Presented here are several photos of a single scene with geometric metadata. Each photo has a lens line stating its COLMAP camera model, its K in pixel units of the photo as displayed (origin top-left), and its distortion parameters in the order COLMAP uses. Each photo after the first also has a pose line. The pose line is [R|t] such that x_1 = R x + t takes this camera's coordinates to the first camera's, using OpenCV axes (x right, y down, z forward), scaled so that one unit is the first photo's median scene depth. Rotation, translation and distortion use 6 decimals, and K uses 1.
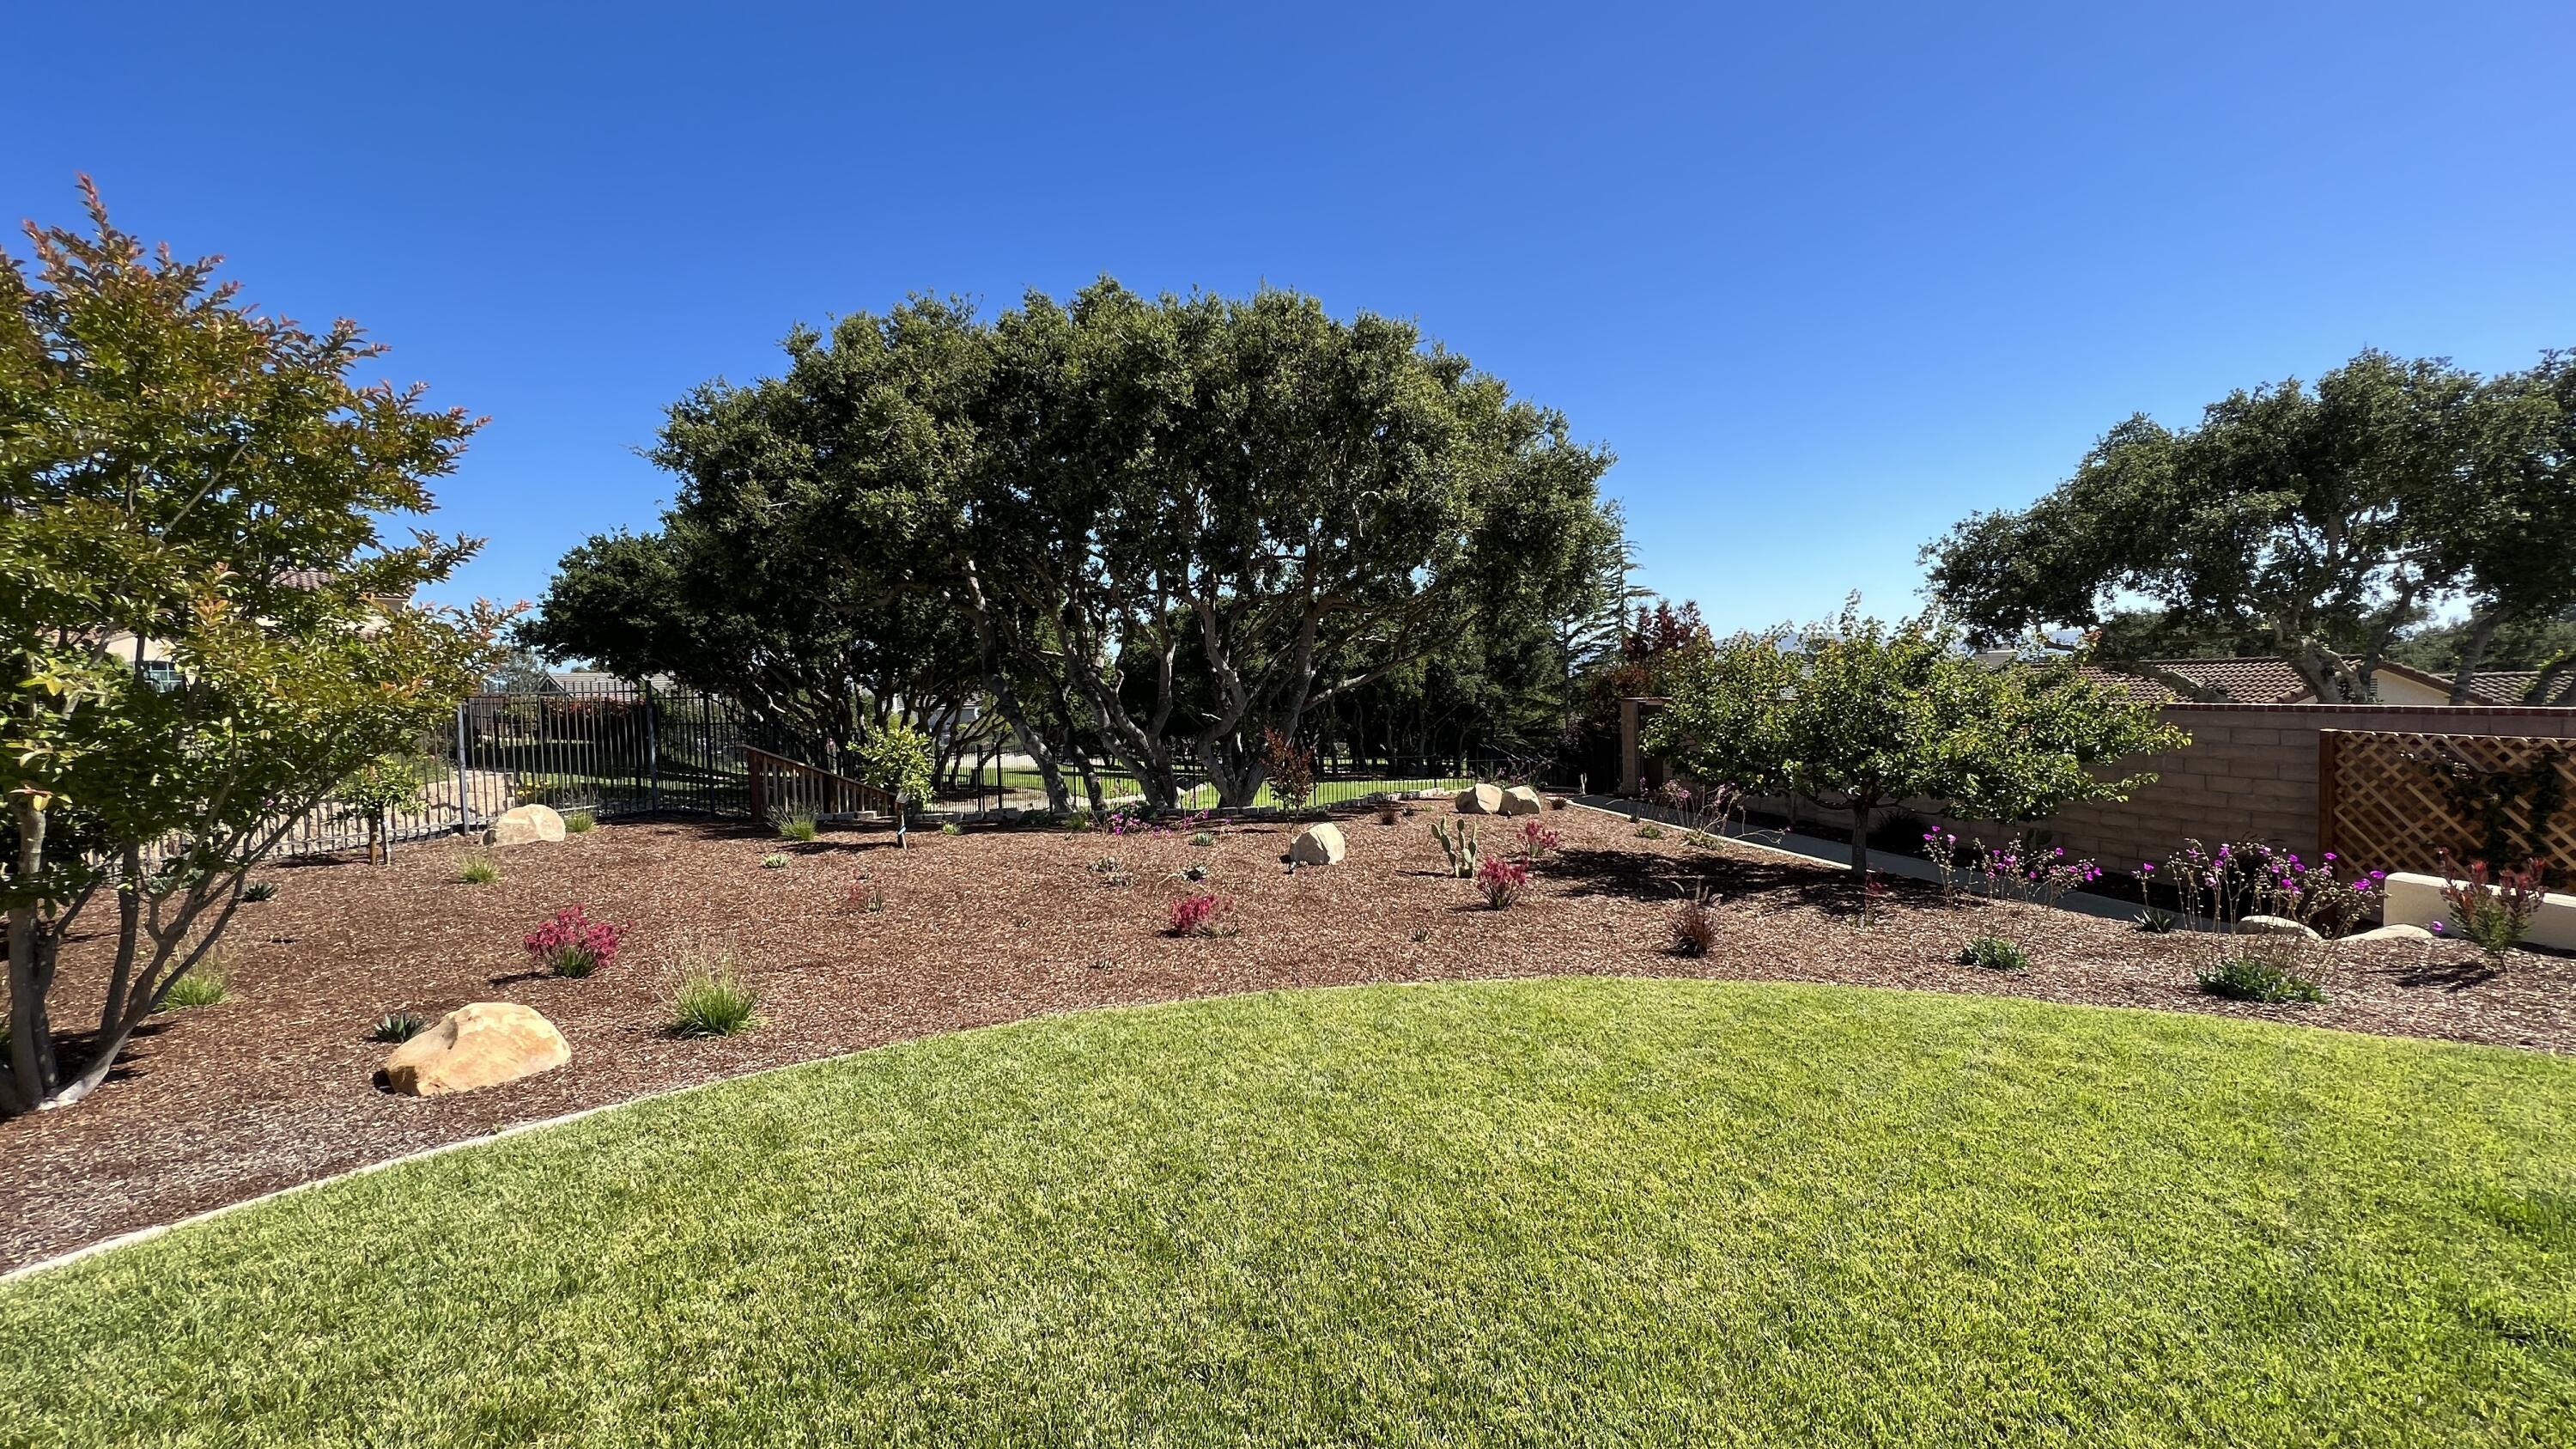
lens RADIAL K [[1031.2, 0, 1287.4], [0, 1031.2, 710.0], [0, 0, 1]] dist [-0.000270, 0.007345]
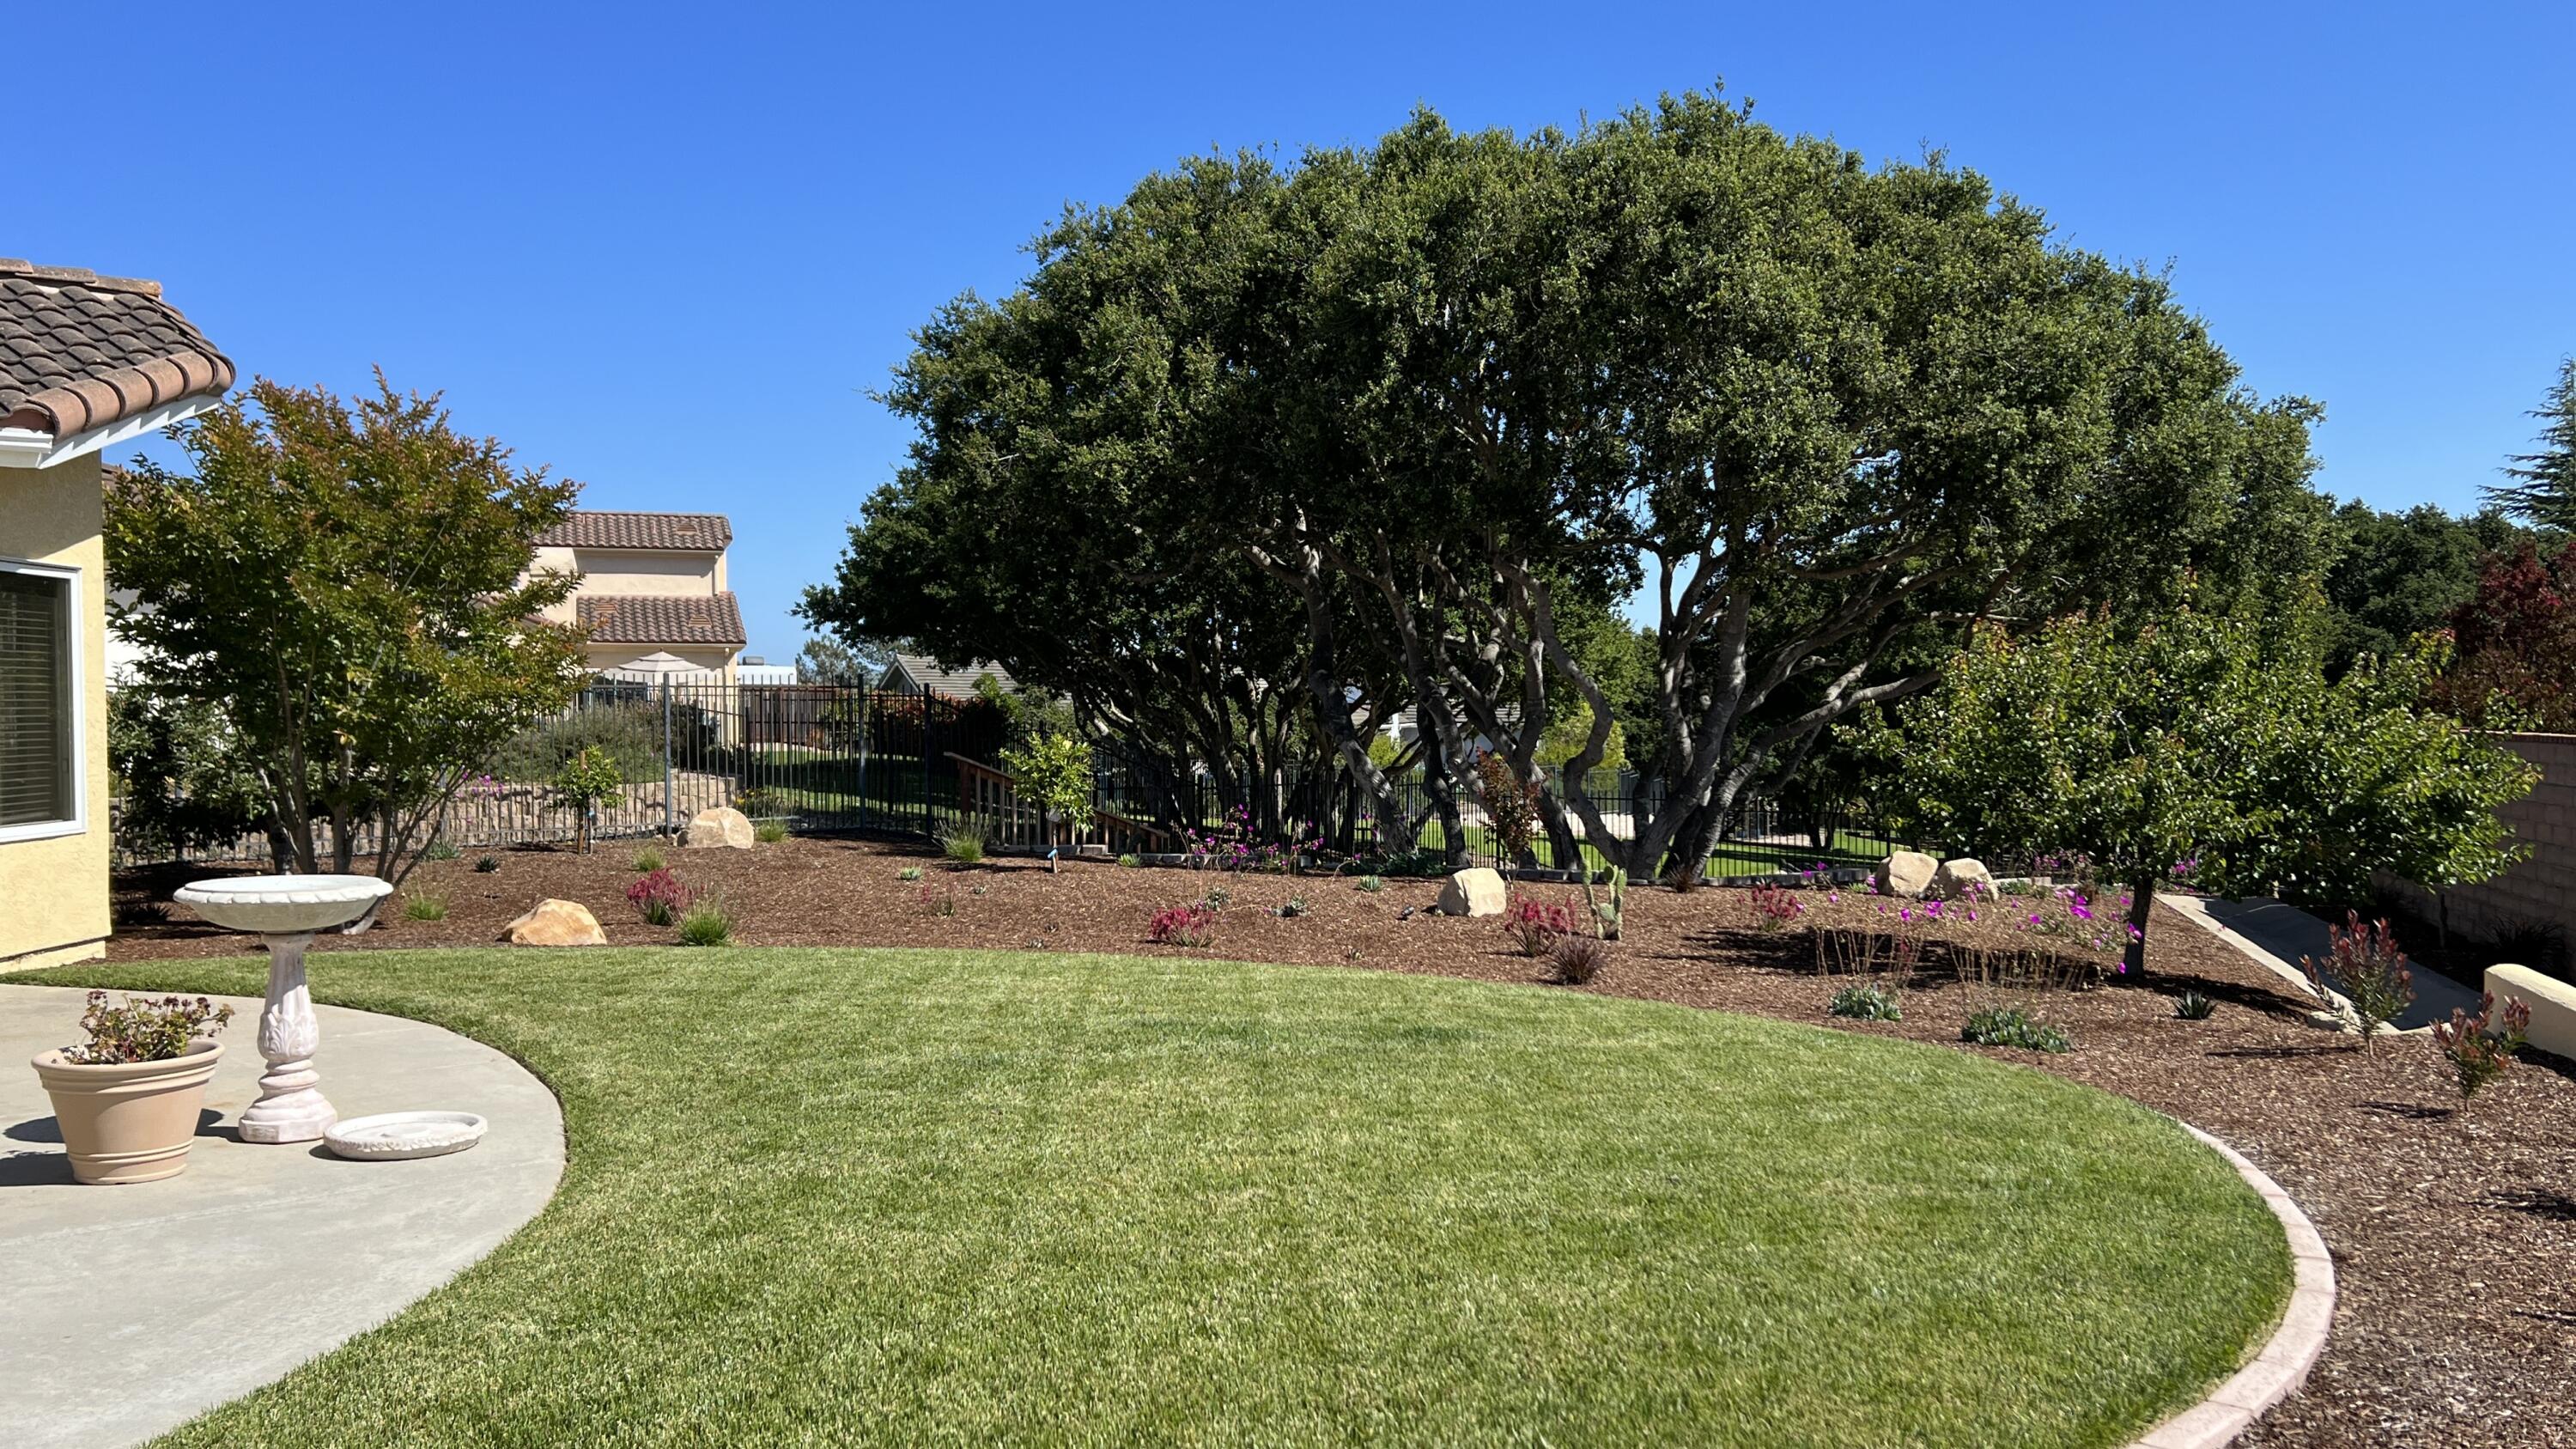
lens RADIAL K [[2110.1, 0, 1288.0], [0, 2110.1, 724.5], [0, 0, 1]] dist [0.150460, -0.001888]
pose [[0.892703, 0.024553, -0.449975, 0.474308], [-0.027042, 0.999634, 0.000896, 0.001048], [0.449833, 0.011368, 0.893040, -0.394902]]
